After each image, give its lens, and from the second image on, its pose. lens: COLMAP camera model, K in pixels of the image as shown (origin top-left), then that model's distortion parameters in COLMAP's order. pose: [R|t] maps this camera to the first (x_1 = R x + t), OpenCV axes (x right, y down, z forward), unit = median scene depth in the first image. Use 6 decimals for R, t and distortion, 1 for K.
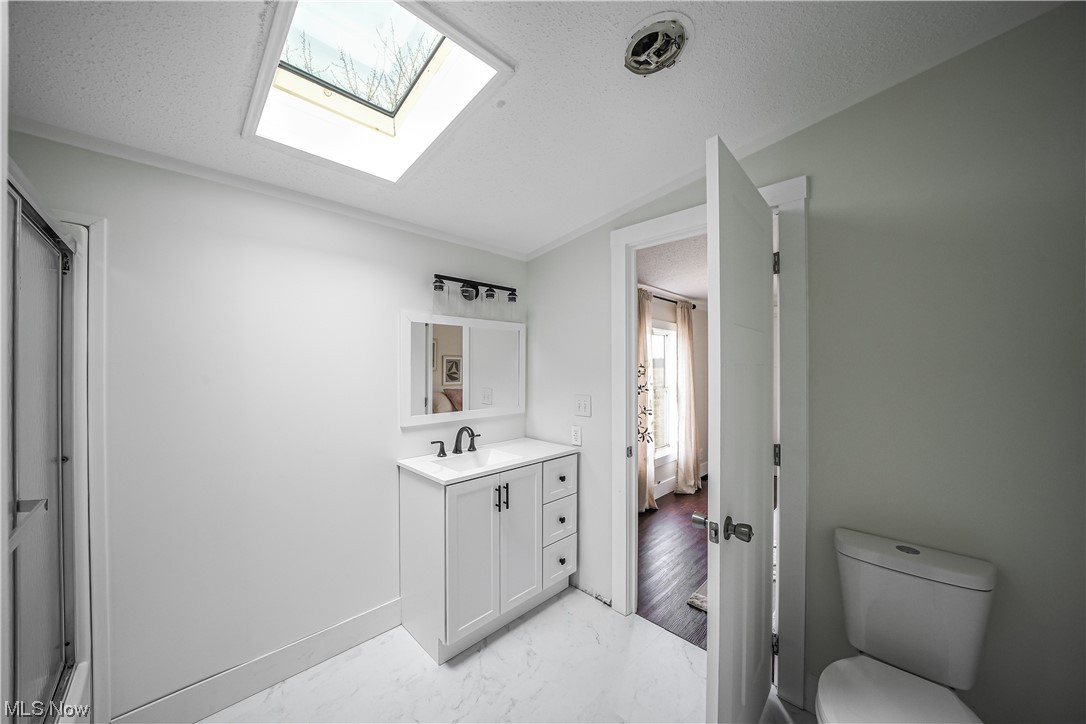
lens RADIAL K [[380.1, 0, 542.7], [0, 380.1, 363.7], [0, 0, 1]] dist [-0.017541, 0.000316]
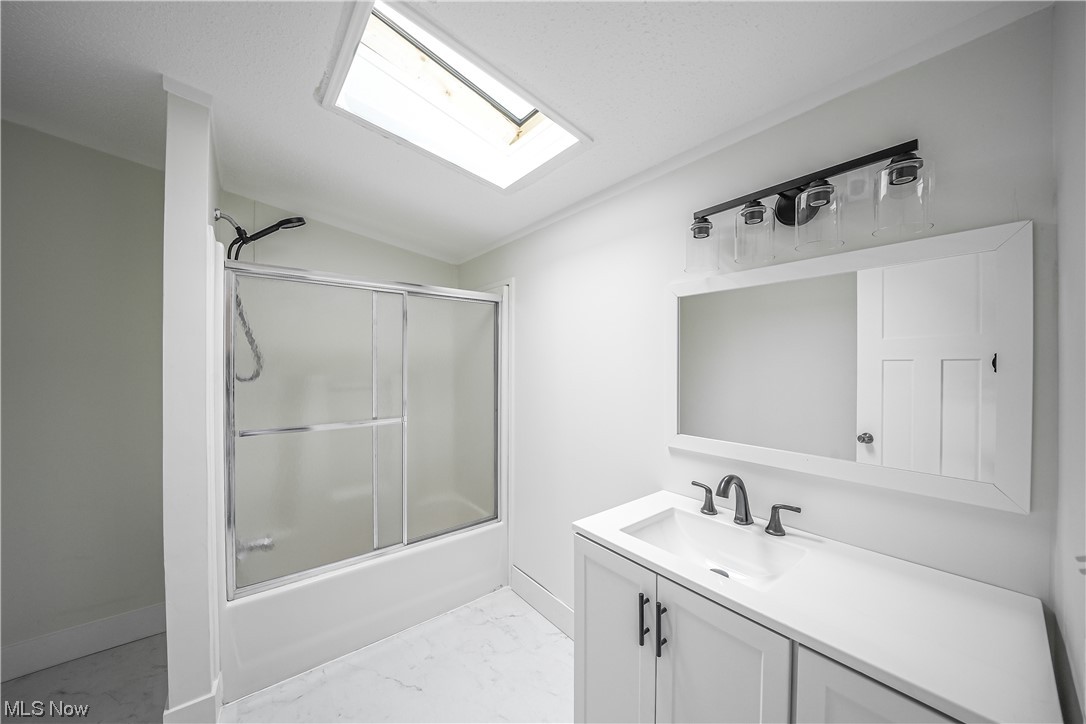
lens RADIAL K [[380.1, 0, 542.7], [0, 380.1, 363.7], [0, 0, 1]] dist [-0.017541, 0.000316]
pose [[-0.104084, 0.003928, -0.994561, 0.360180], [0.006146, 0.999976, 0.003306, 0.006009], [0.994550, -0.005768, -0.104105, 0.816818]]
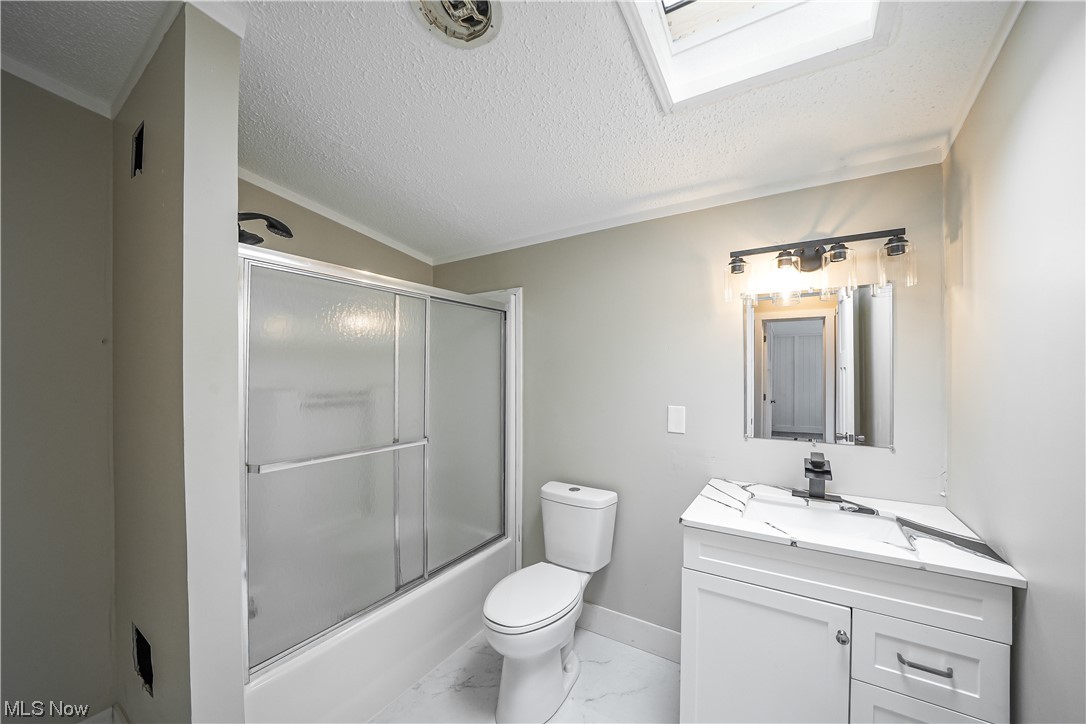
lens RADIAL K [[380.1, 0, 542.7], [0, 380.1, 363.7], [0, 0, 1]] dist [-0.017541, 0.000316]
pose [[0.291266, -0.015307, -0.956520, 0.336824], [0.014650, 0.999826, -0.011539, -0.006575], [0.956530, -0.010652, 0.291440, 0.410325]]
